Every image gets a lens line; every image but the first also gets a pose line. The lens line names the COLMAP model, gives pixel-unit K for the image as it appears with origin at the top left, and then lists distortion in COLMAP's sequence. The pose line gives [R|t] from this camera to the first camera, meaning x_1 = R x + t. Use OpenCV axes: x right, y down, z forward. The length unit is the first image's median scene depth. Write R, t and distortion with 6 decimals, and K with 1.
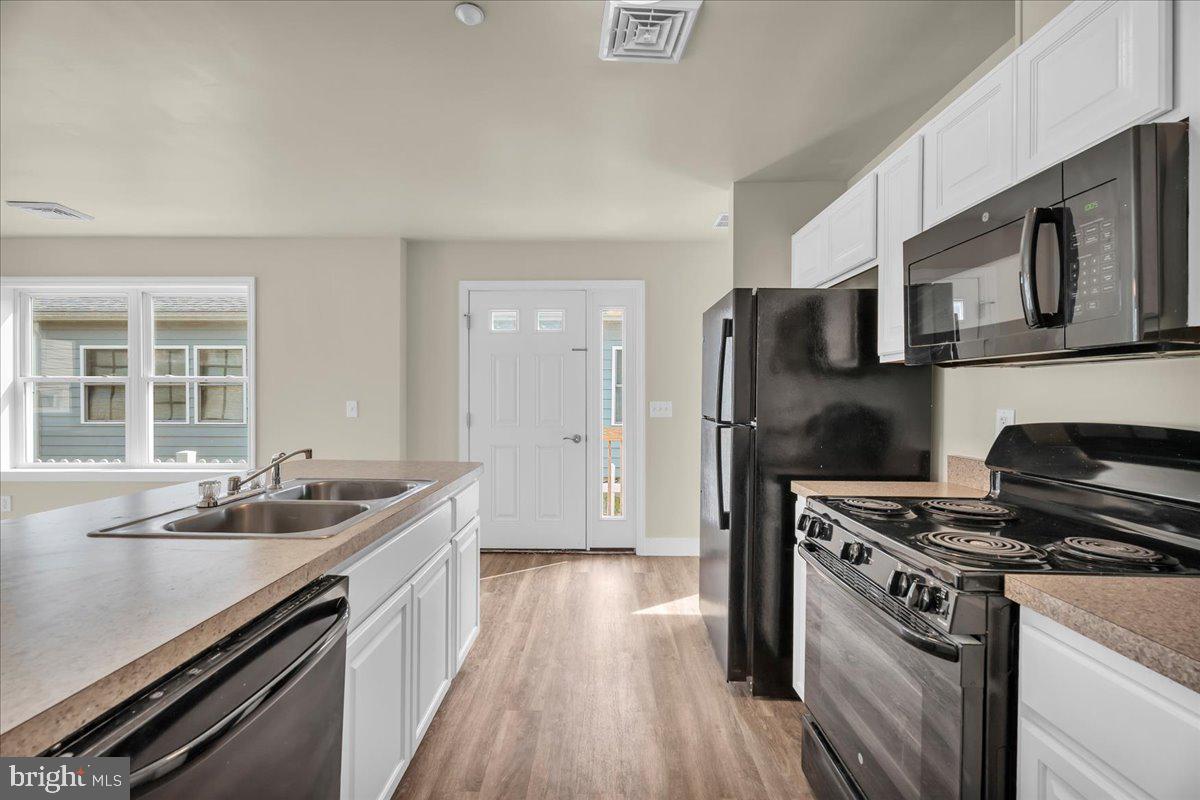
lens RADIAL K [[535.1, 0, 596.9], [0, 535.1, 398.6], [0, 0, 1]] dist [0.003522, 0.000898]
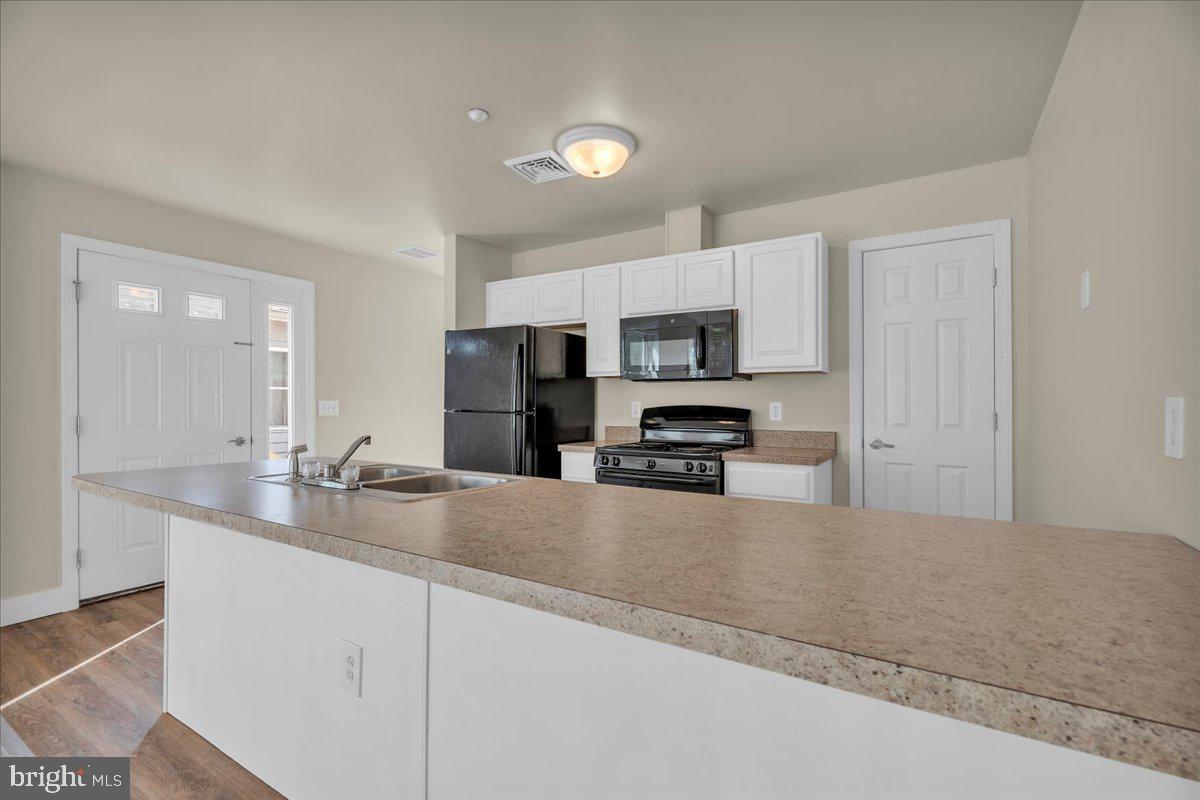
lens RADIAL K [[535.1, 0, 598.1], [0, 535.1, 395.9], [0, 0, 1]] dist [0.003522, 0.000898]
pose [[0.522800, 0.009191, 0.852406, -0.499427], [0.002599, 0.999920, -0.012375, 0.010709], [-0.852452, 0.008685, 0.522734, 0.005657]]
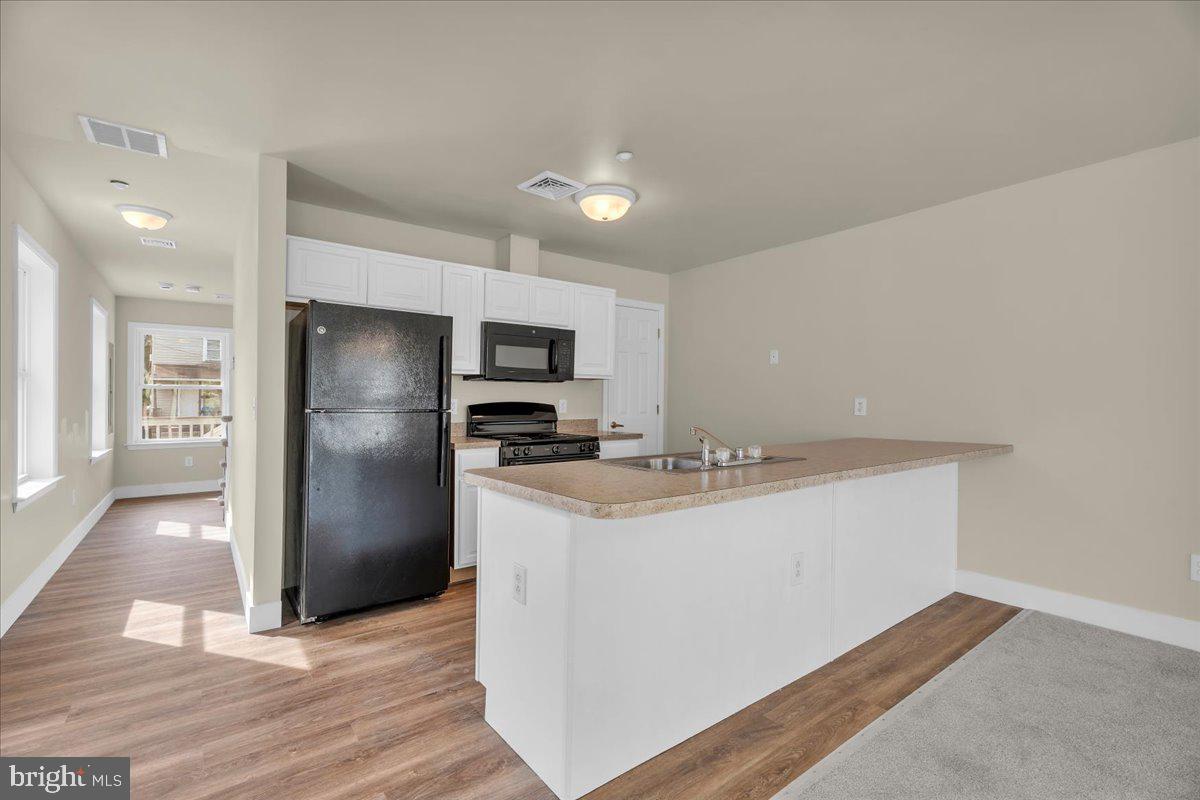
lens RADIAL K [[535.1, 0, 597.1], [0, 535.1, 405.5], [0, 0, 1]] dist [0.003522, 0.000898]
pose [[-0.616618, -0.005847, 0.787241, -0.585885], [0.005423, 0.999917, 0.011674, 0.011339], [-0.787244, 0.011467, -0.616535, 0.804977]]
